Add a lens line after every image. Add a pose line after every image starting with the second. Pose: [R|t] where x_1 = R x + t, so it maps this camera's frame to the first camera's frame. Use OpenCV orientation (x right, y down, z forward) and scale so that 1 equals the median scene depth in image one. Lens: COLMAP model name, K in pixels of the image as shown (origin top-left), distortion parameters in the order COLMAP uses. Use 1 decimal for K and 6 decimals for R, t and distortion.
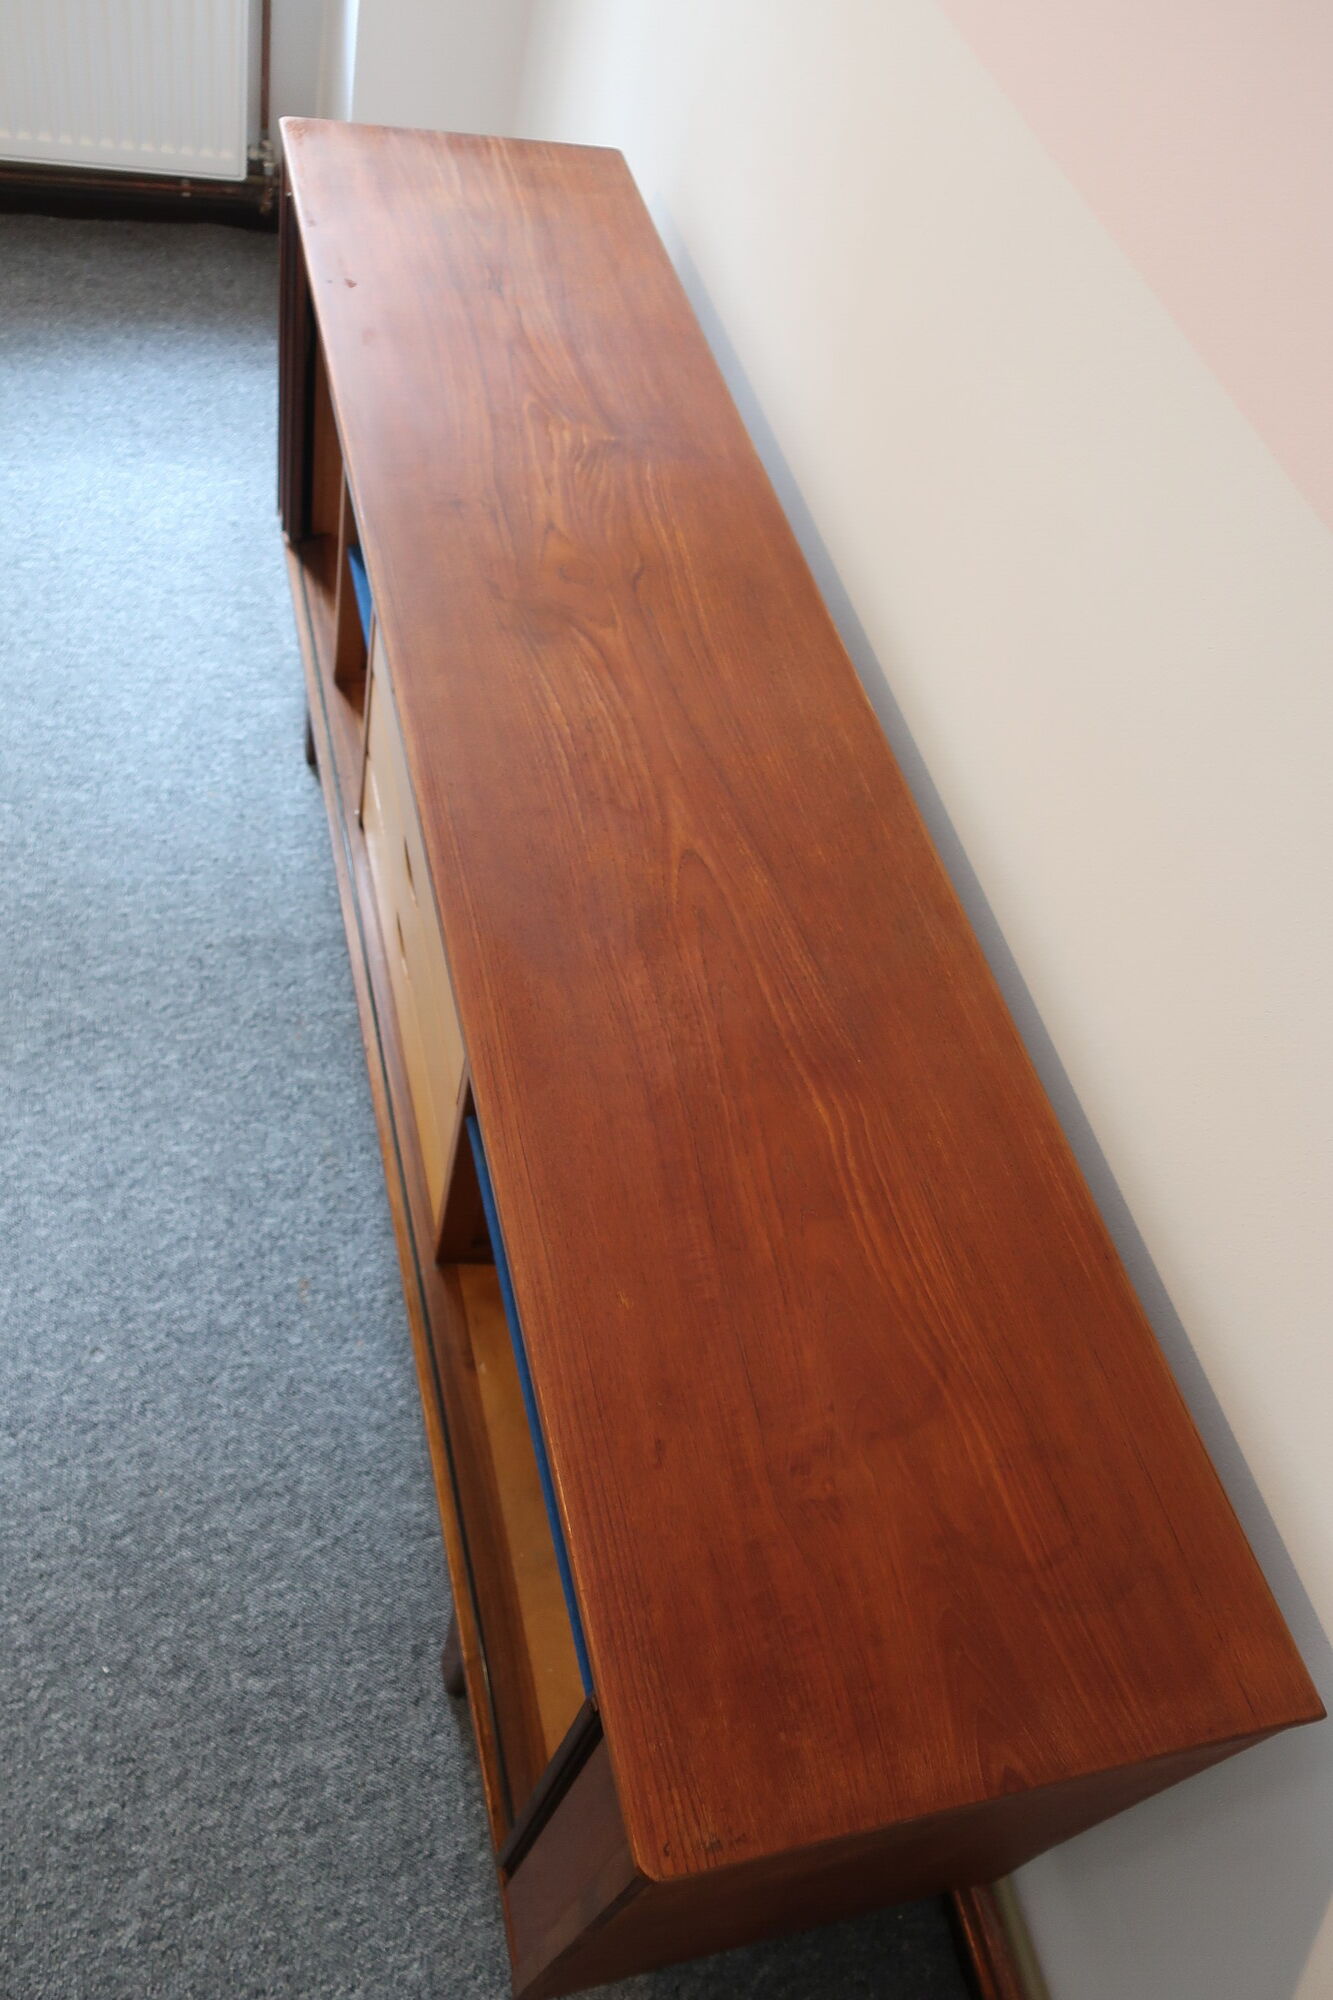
lens RADIAL K [[1562.7, 0, 674.8], [0, 1562.7, 1001.2], [0, 0, 1]] dist [0.002331, -0.002744]
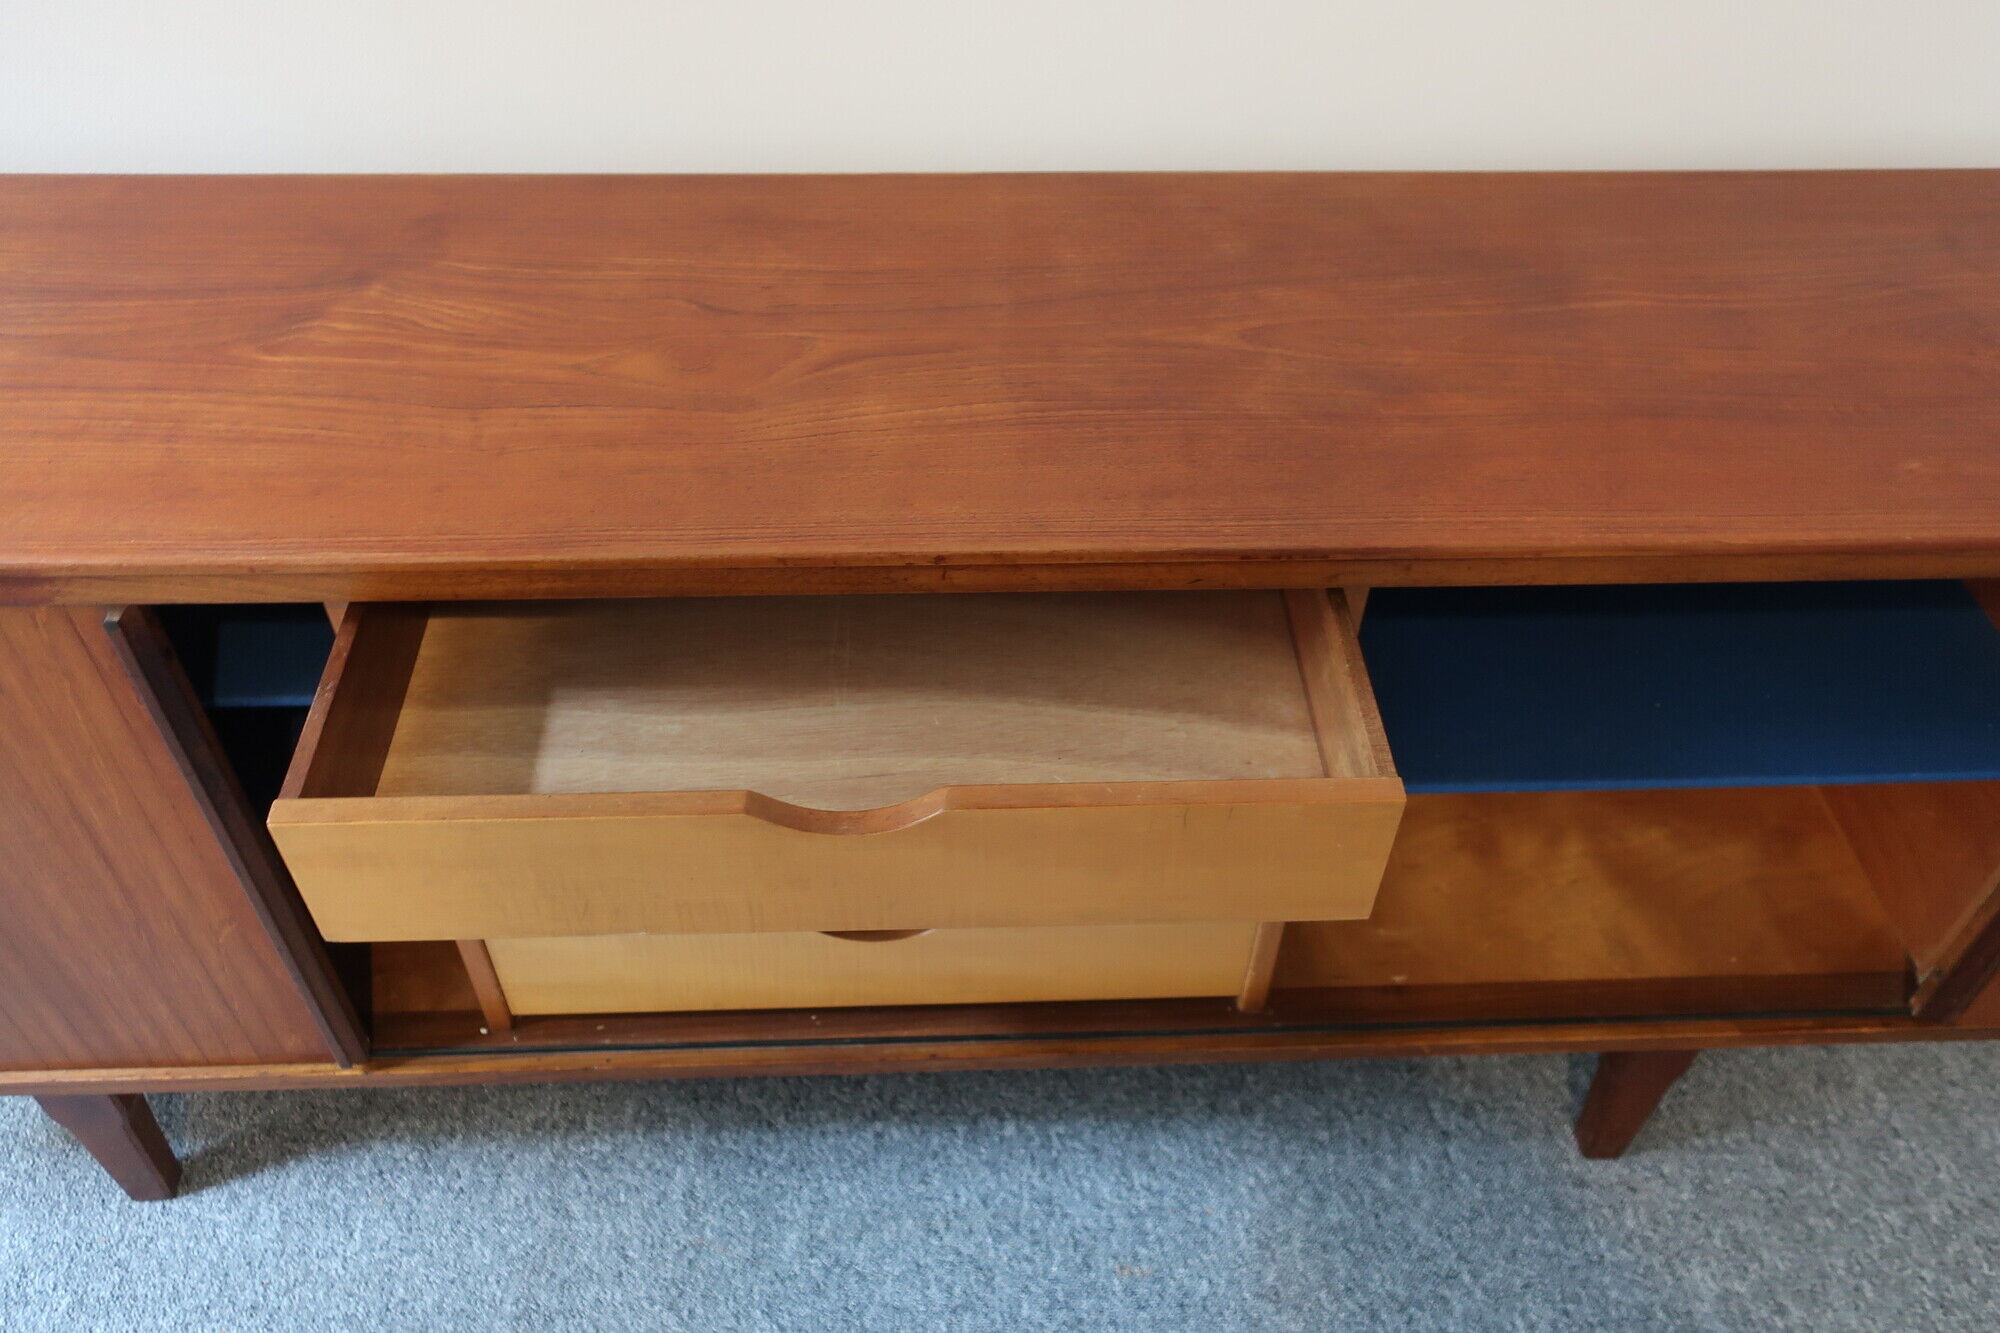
lens RADIAL K [[1562.7, 0, 983.1], [0, 1562.7, 661.7], [0, 0, 1]] dist [0.002331, -0.002744]
pose [[0.204578, -0.816388, 0.540055, -0.449369], [0.784465, 0.466731, 0.408383, -0.342625], [-0.585459, 0.340108, 0.735910, 0.409092]]
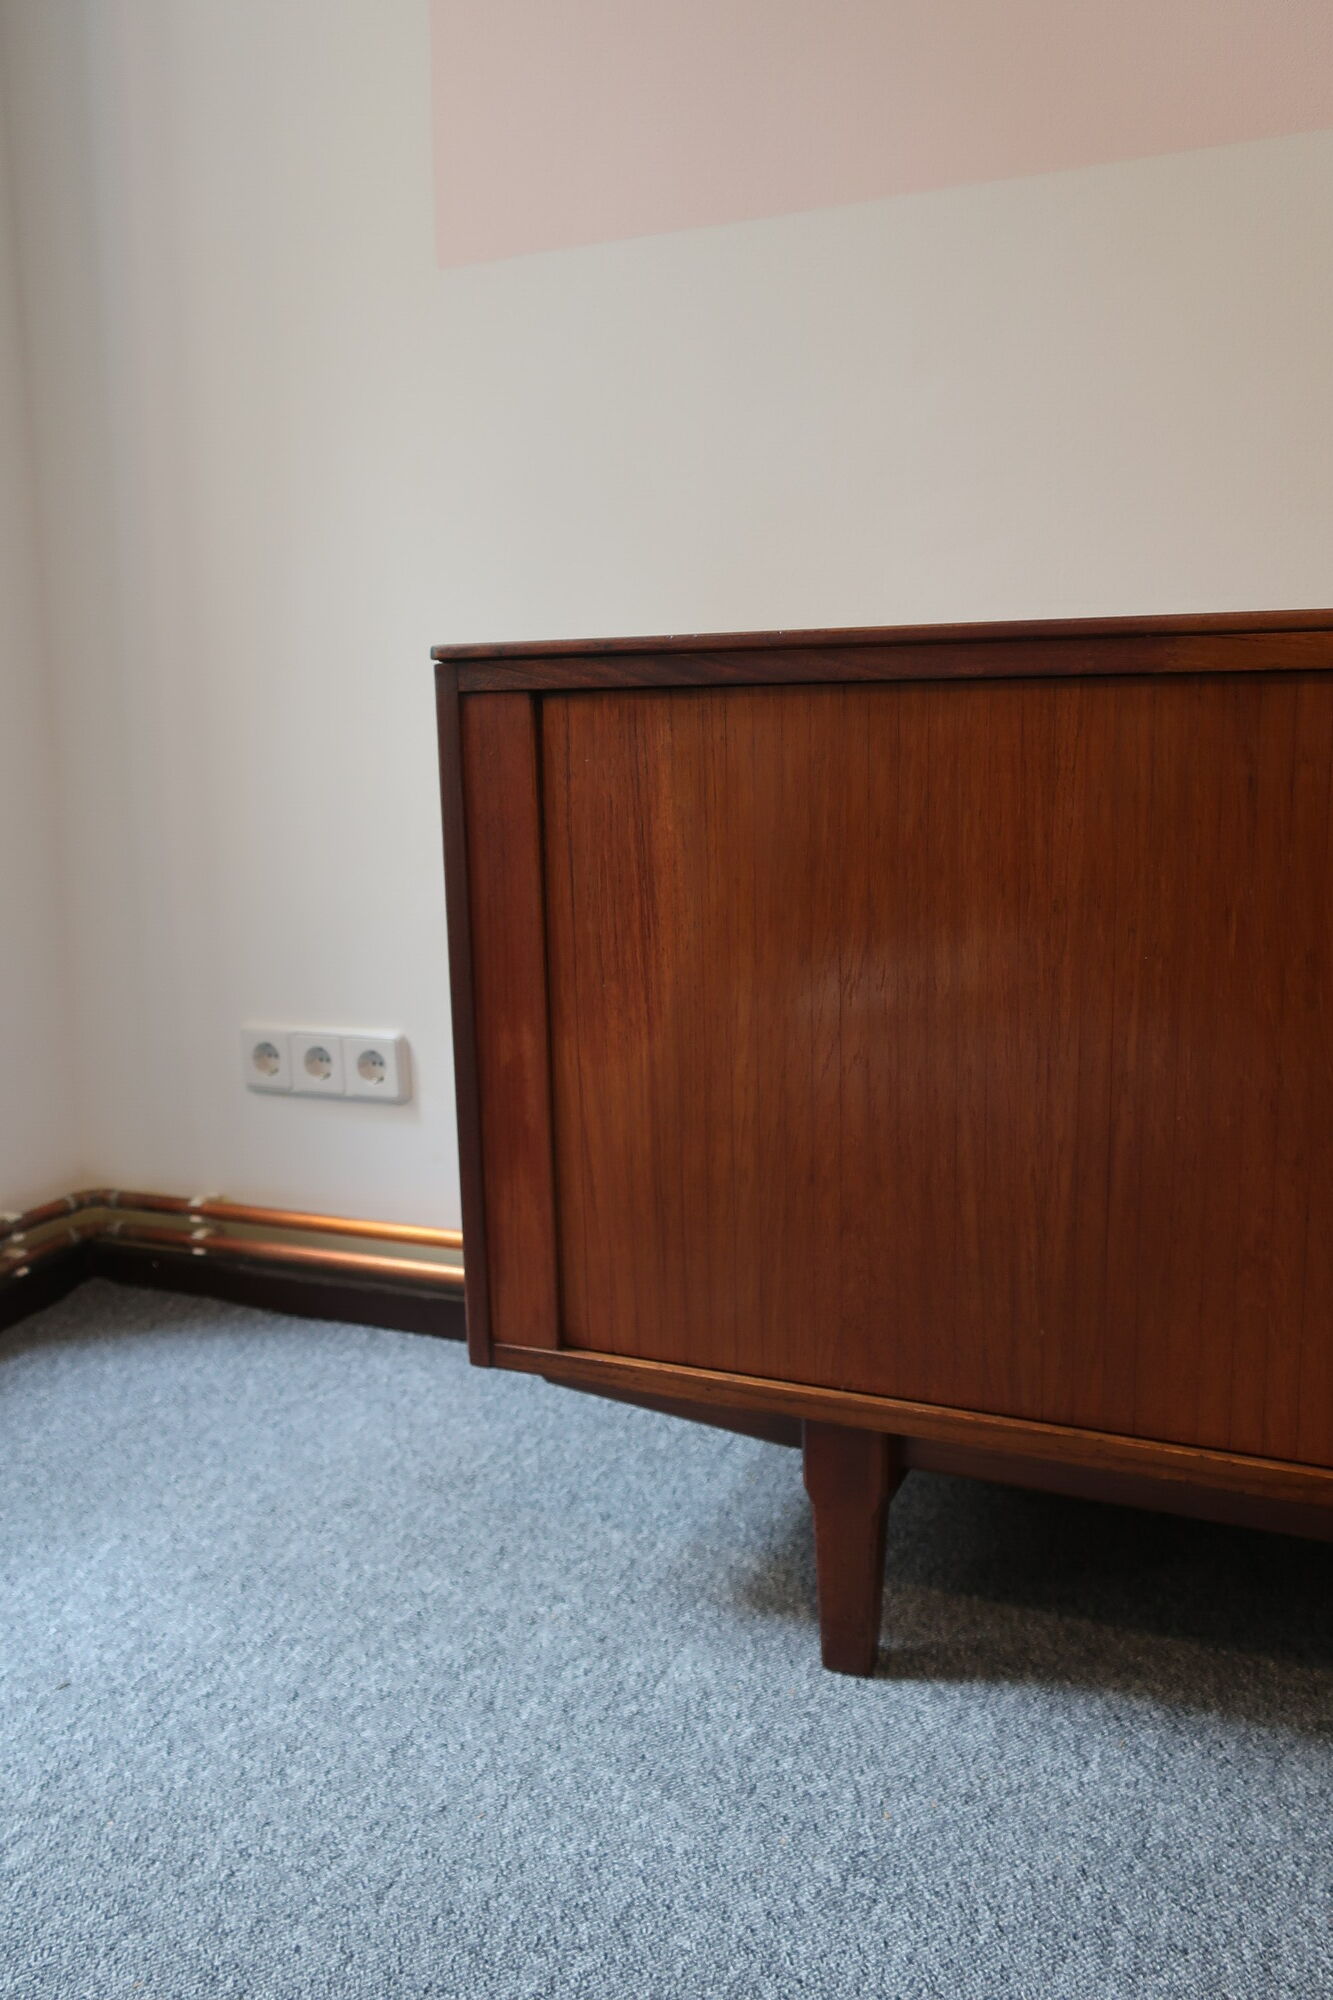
lens RADIAL K [[1562.7, 0, 671.4], [0, 1562.7, 993.2], [0, 0, 1]] dist [0.002331, -0.002744]
pose [[0.595586, -0.344713, 0.725569, -0.776374], [0.711216, 0.646181, -0.276808, -0.275018], [-0.373429, 0.680899, 0.630021, 0.753728]]
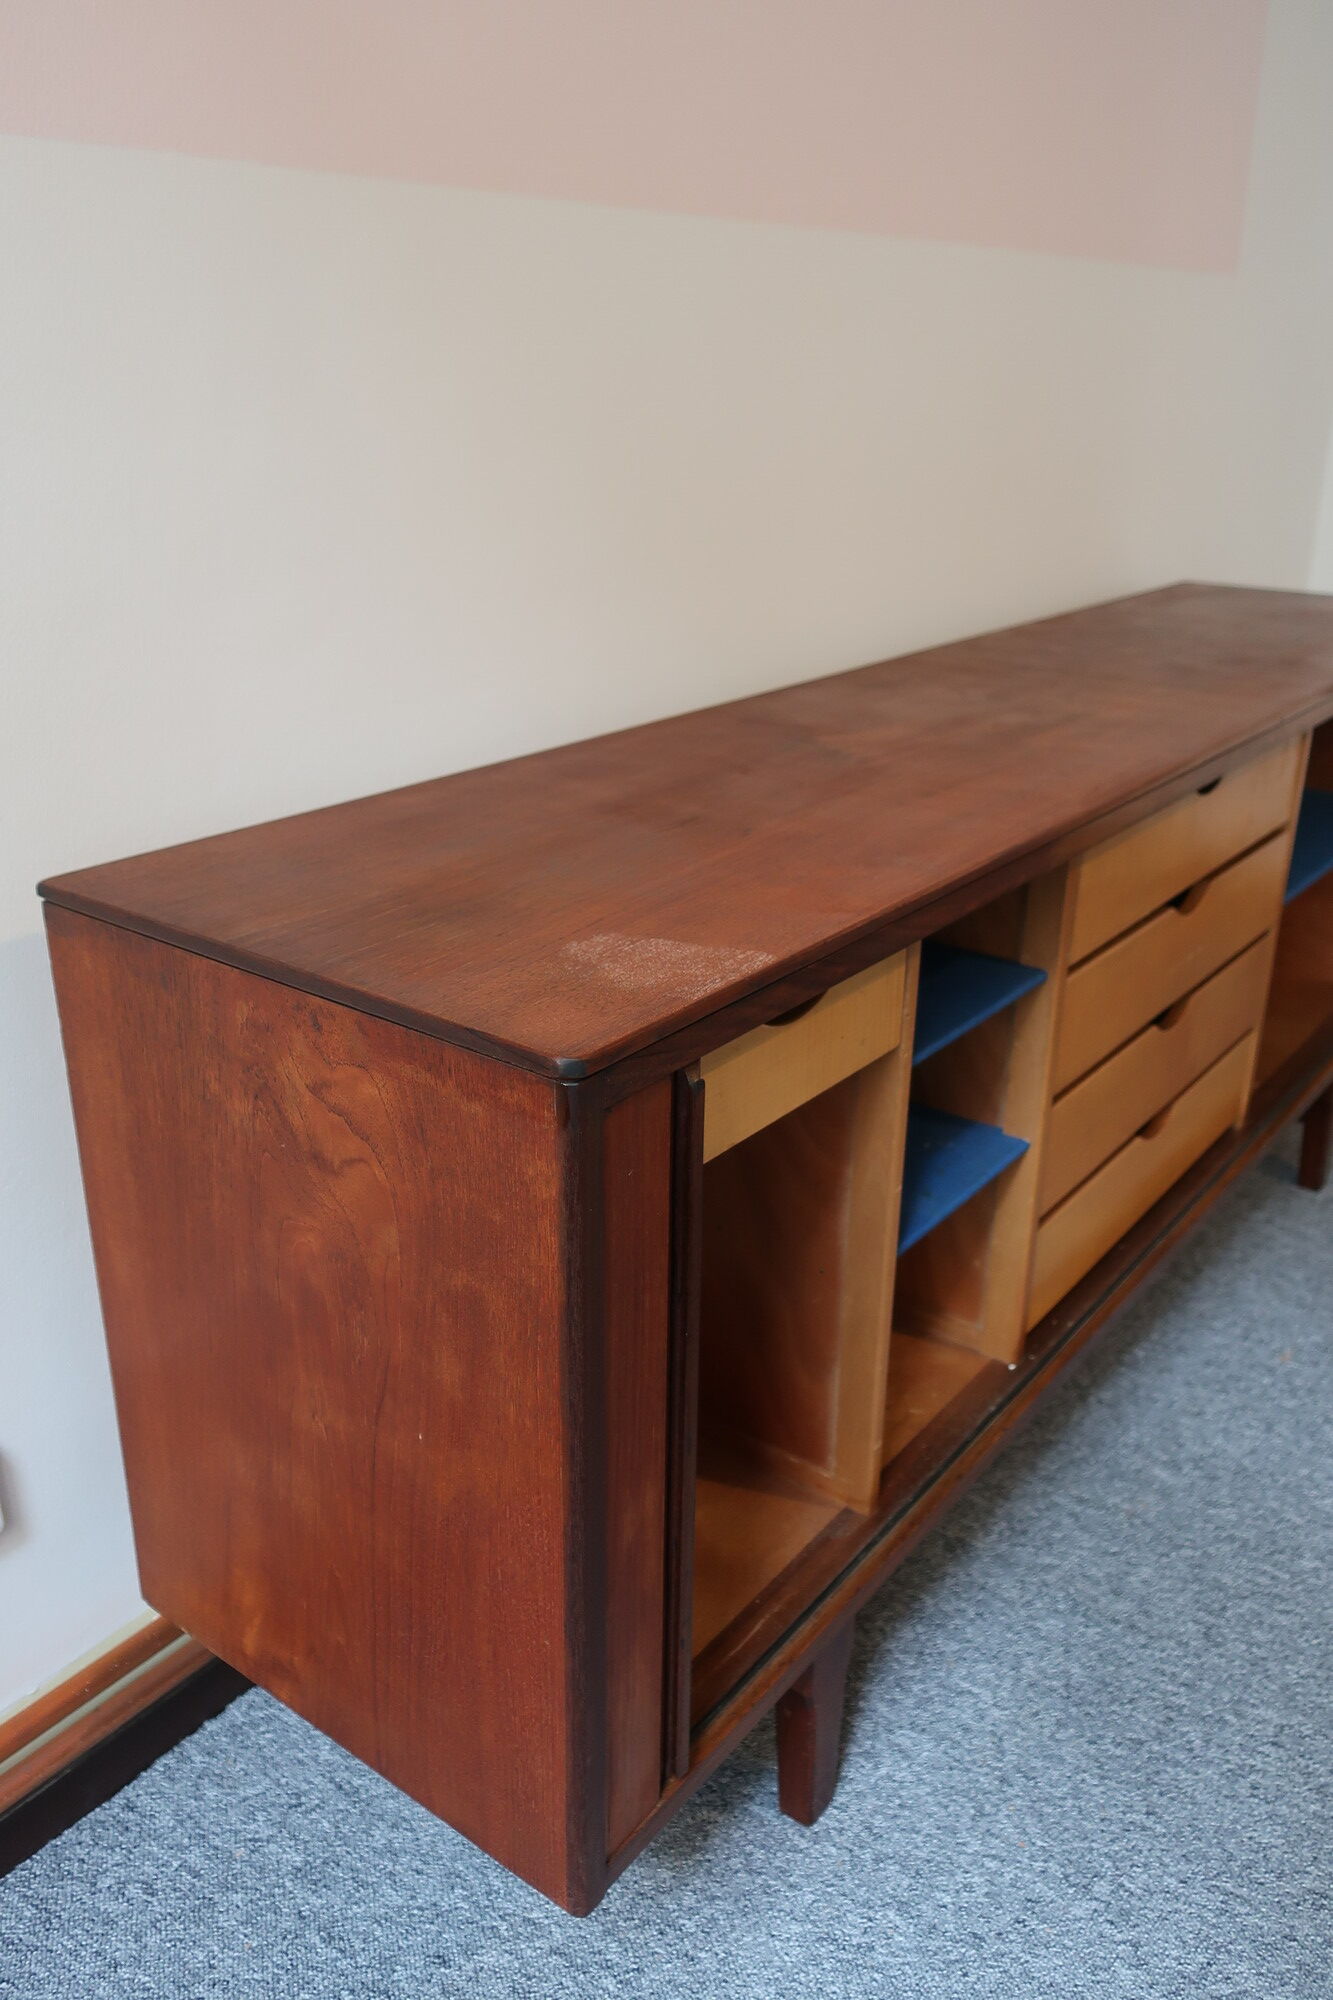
lens RADIAL K [[1562.7, 0, 672.1], [0, 1562.7, 1009.9], [0, 0, 1]] dist [0.002331, -0.002744]
pose [[-0.605807, -0.483424, 0.631902, -0.566099], [0.530500, 0.346465, 0.773649, -0.958178], [-0.592932, 0.803905, 0.046565, 1.078089]]
